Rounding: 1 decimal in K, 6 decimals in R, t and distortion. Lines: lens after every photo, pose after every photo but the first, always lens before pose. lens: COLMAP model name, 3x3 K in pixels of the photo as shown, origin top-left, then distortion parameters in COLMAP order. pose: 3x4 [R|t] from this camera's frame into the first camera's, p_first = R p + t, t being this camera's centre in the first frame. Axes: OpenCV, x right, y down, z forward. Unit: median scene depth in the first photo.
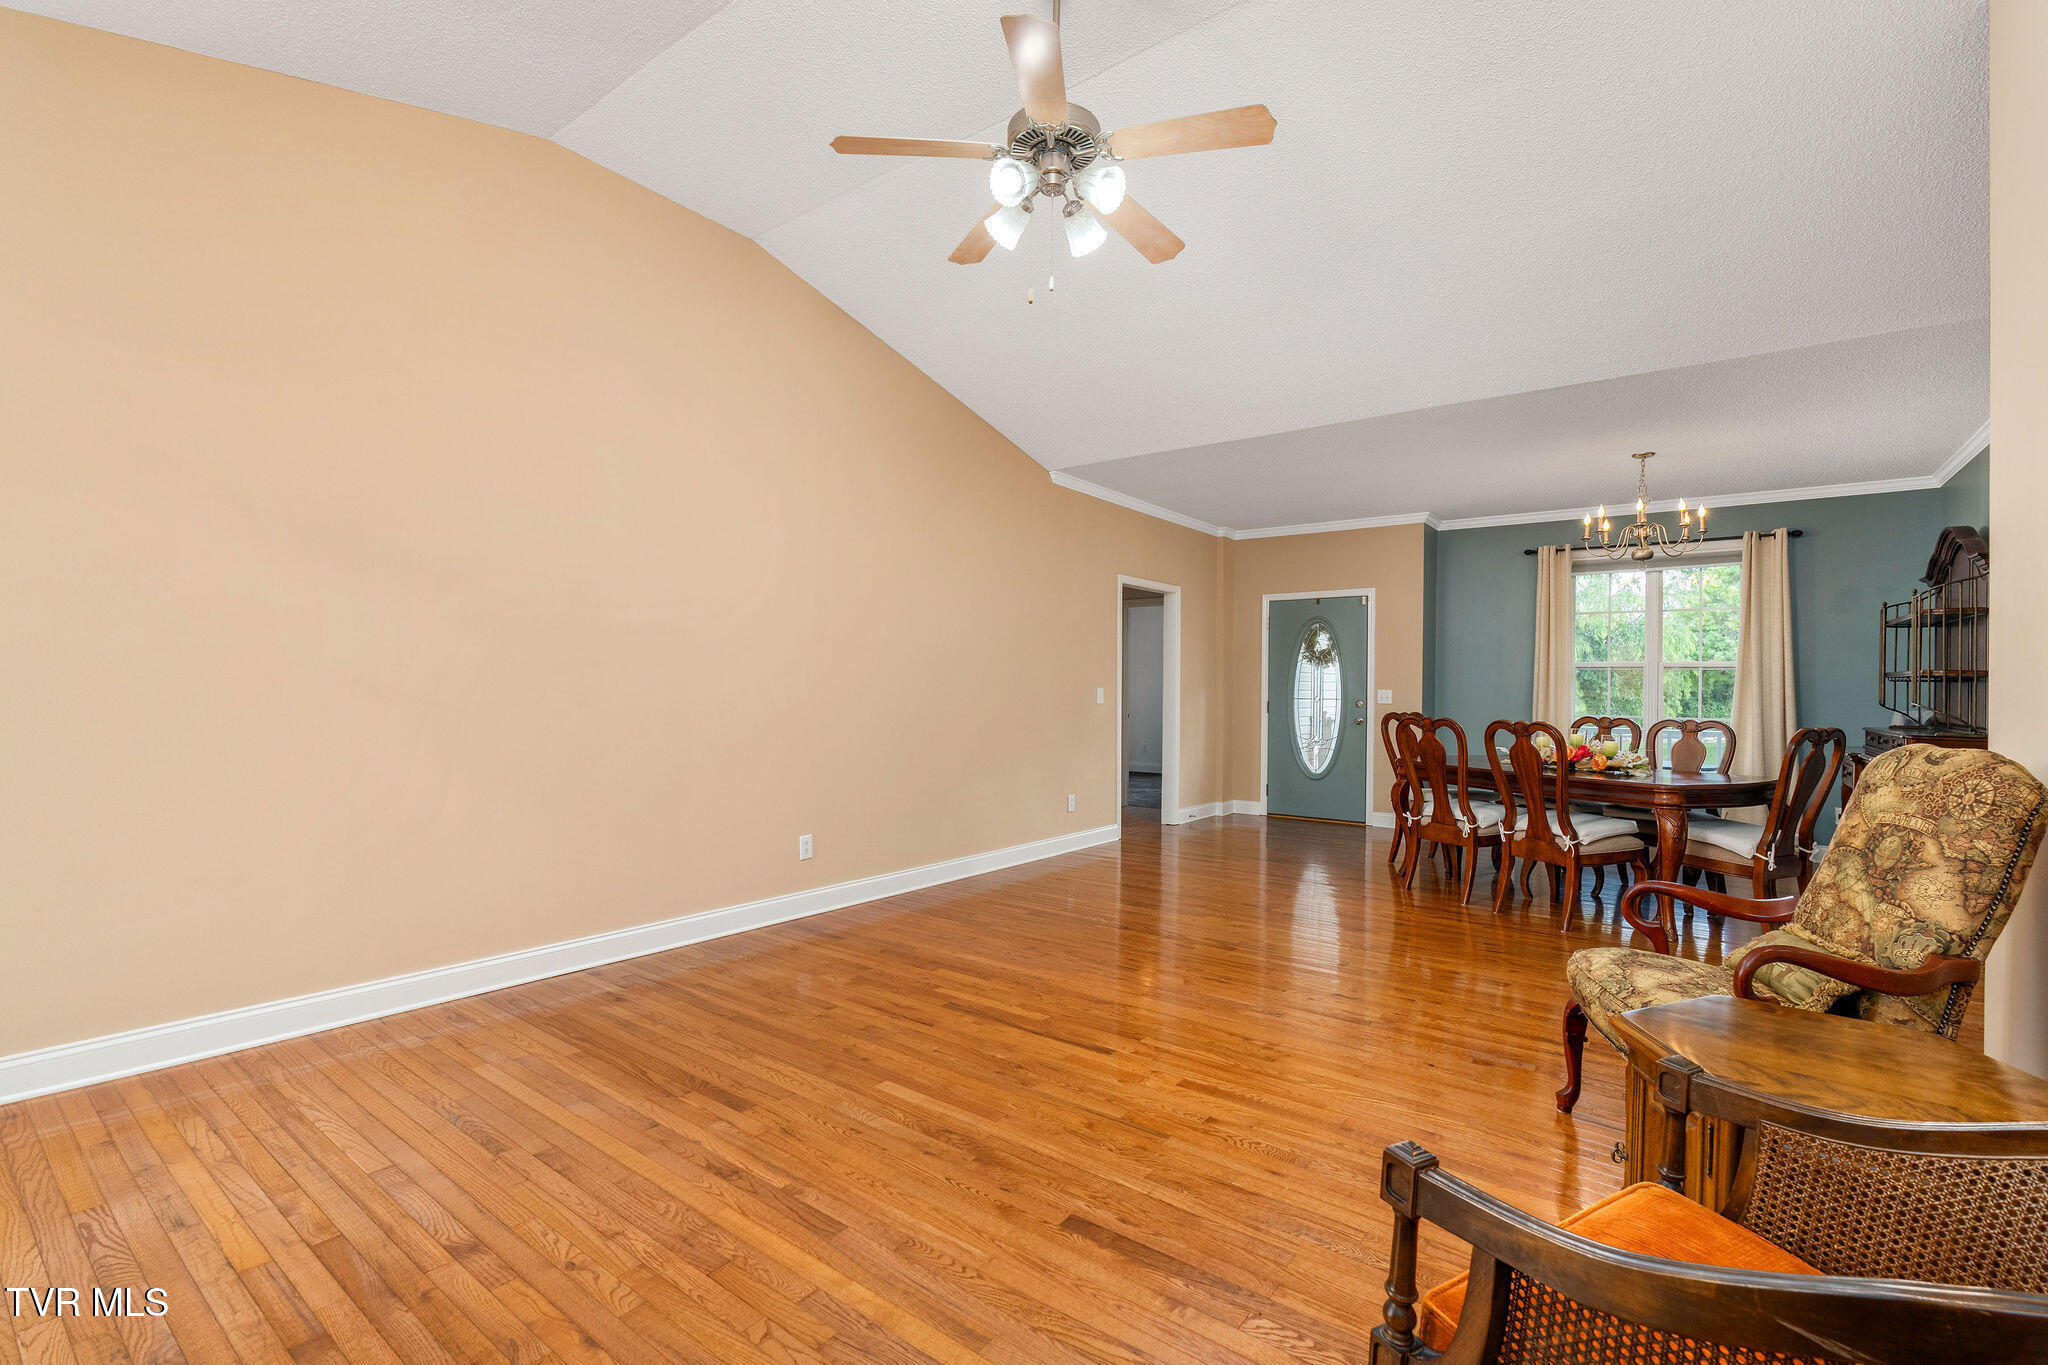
lens RADIAL K [[900.4, 0, 1027.0], [0, 900.4, 671.7], [0, 0, 1]] dist [-0.002027, -0.000143]
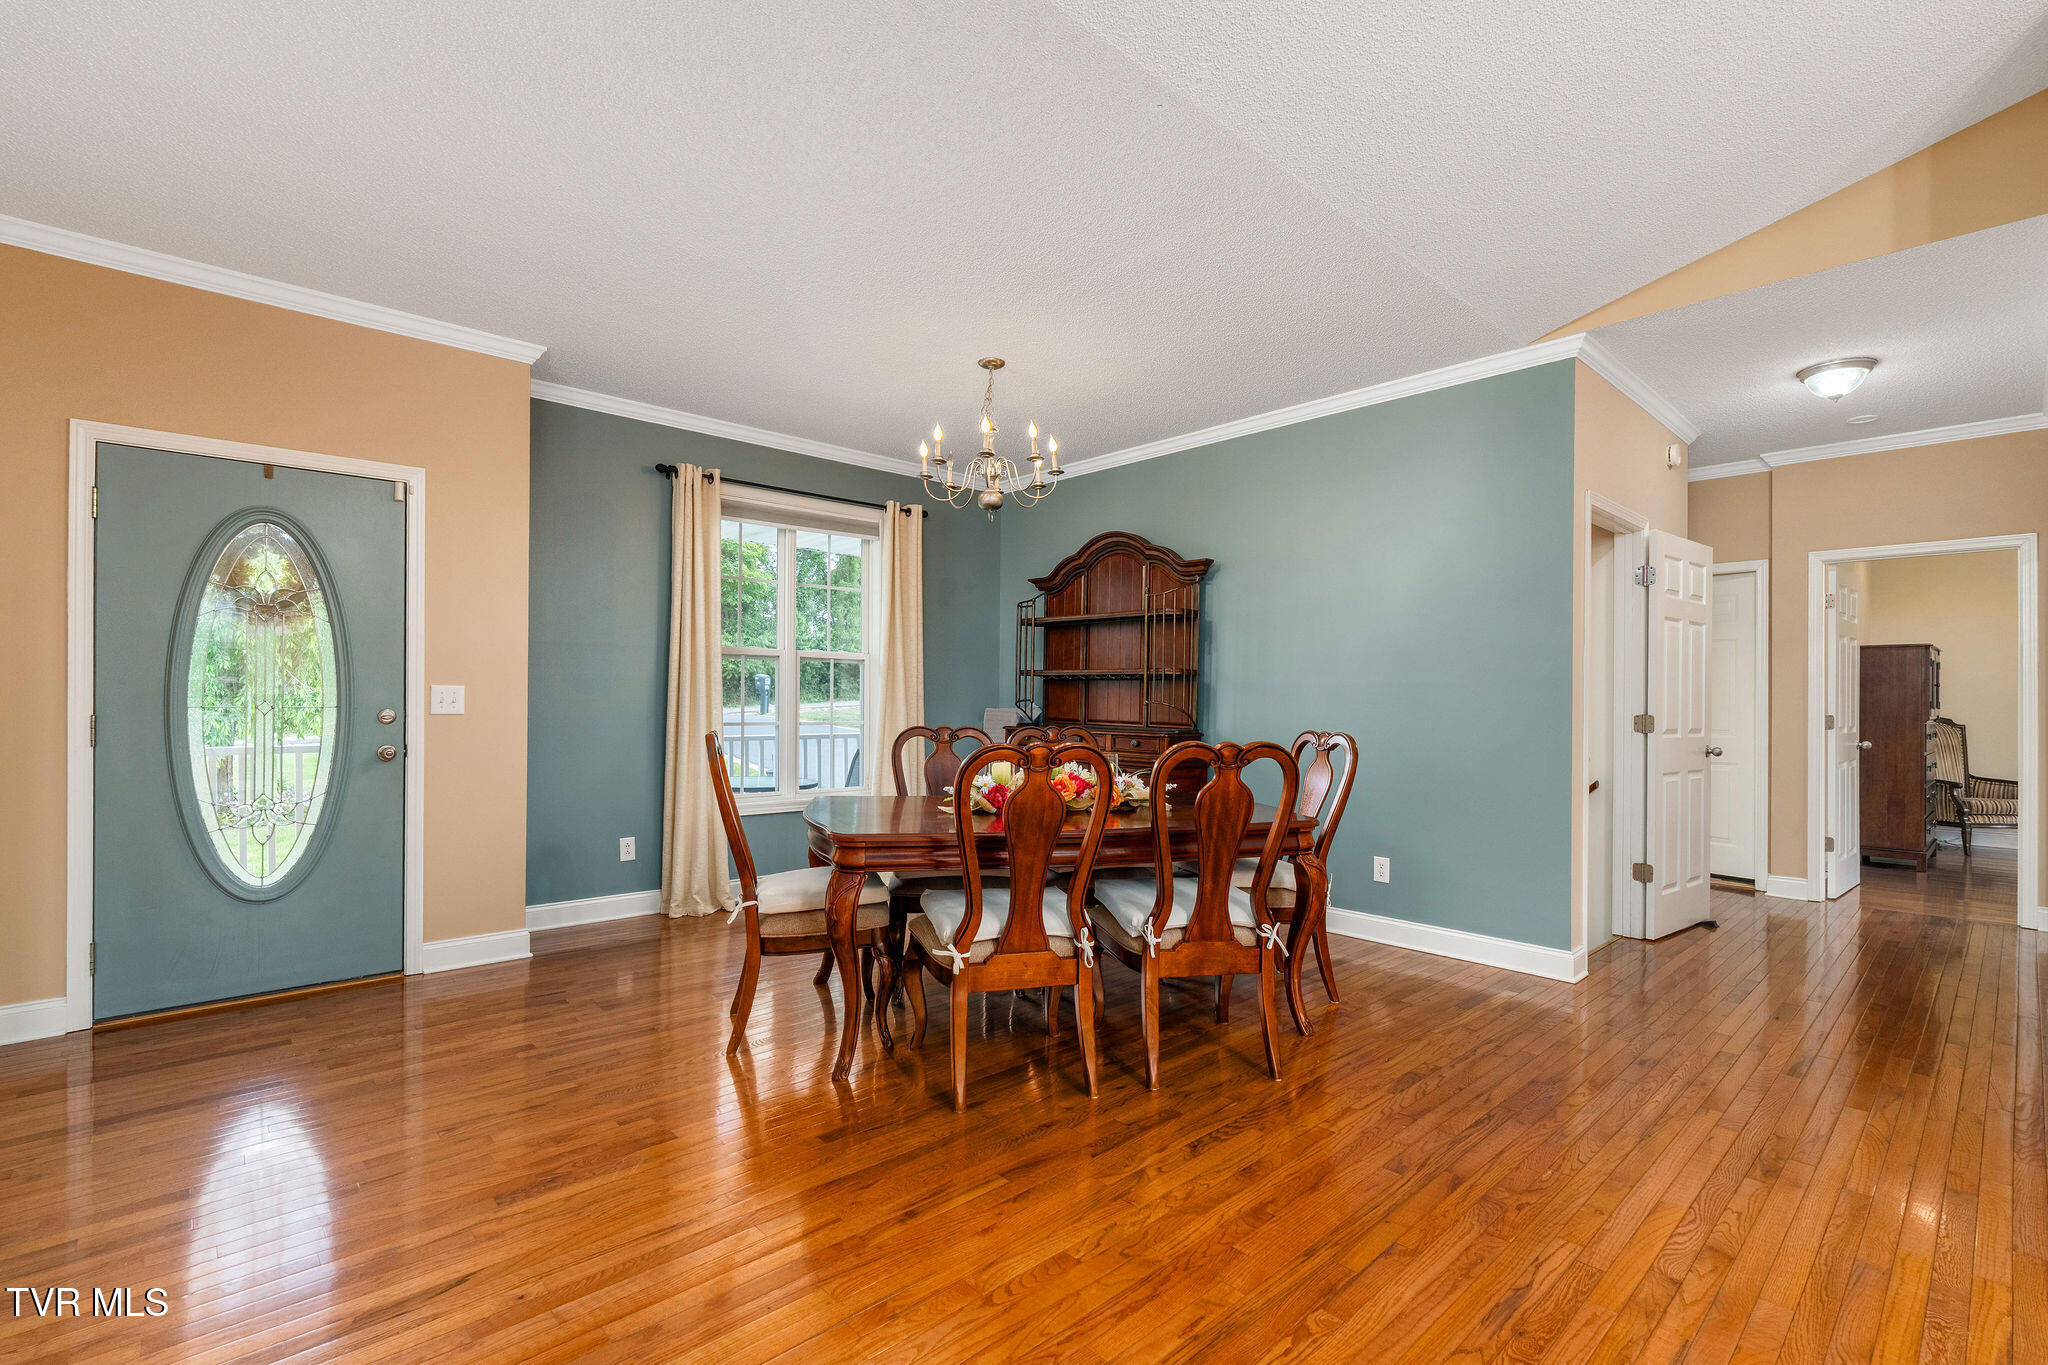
lens RADIAL K [[913.2, 0, 1032.0], [0, 913.2, 703.4], [0, 0, 1]] dist [0.001664, 0.000283]
pose [[0.172751, -0.018251, 0.984796, -0.032995], [-0.021394, 0.999523, 0.022277, 0.011845], [-0.984733, -0.024917, 0.172278, 0.604286]]
